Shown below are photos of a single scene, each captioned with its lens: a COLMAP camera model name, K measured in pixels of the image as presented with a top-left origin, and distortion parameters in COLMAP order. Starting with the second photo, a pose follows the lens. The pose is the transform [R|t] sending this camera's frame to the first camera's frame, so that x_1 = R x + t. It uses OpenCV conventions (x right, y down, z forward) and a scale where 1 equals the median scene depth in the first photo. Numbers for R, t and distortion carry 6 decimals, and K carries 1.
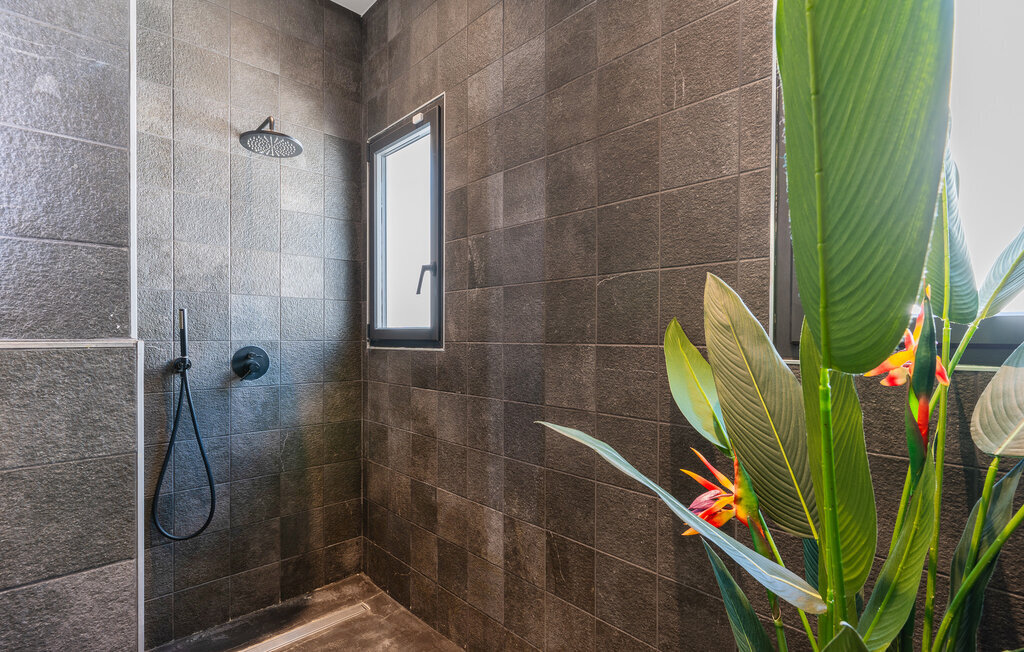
lens RADIAL K [[511.1, 0, 514.3], [0, 511.1, 336.7], [0, 0, 1]] dist [-0.024092, 0.000347]
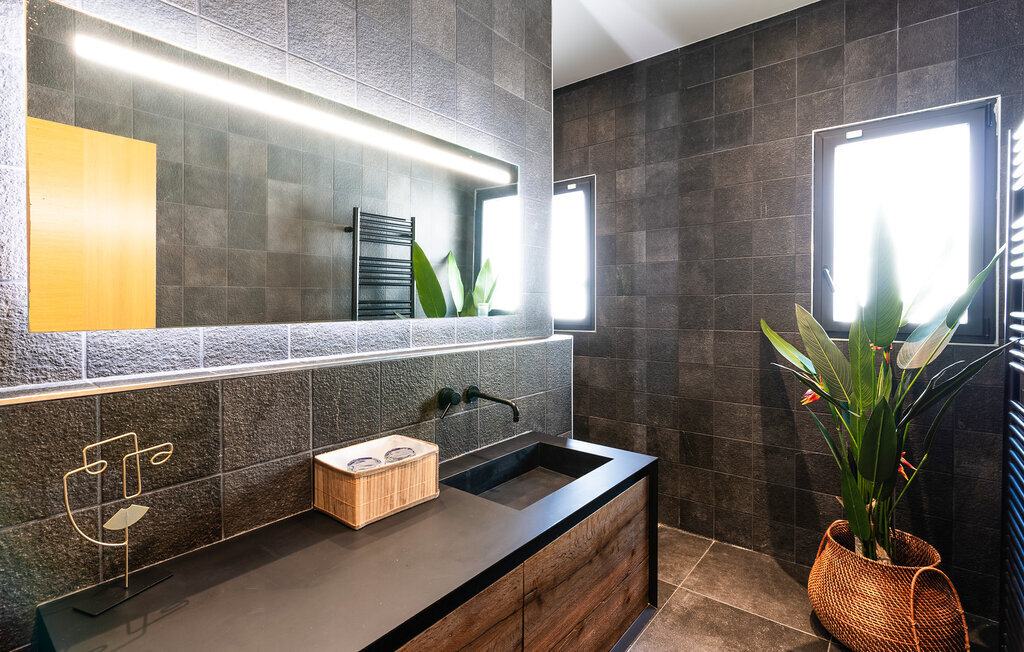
lens RADIAL K [[504.8, 0, 510.0], [0, 504.8, 303.0], [0, 0, 1]] dist [-0.057610, 0.020127]
pose [[0.992765, -0.006152, 0.119918, -0.771372], [0.006698, 0.999969, -0.004147, -0.078556], [-0.119888, 0.004920, 0.992775, -0.731928]]
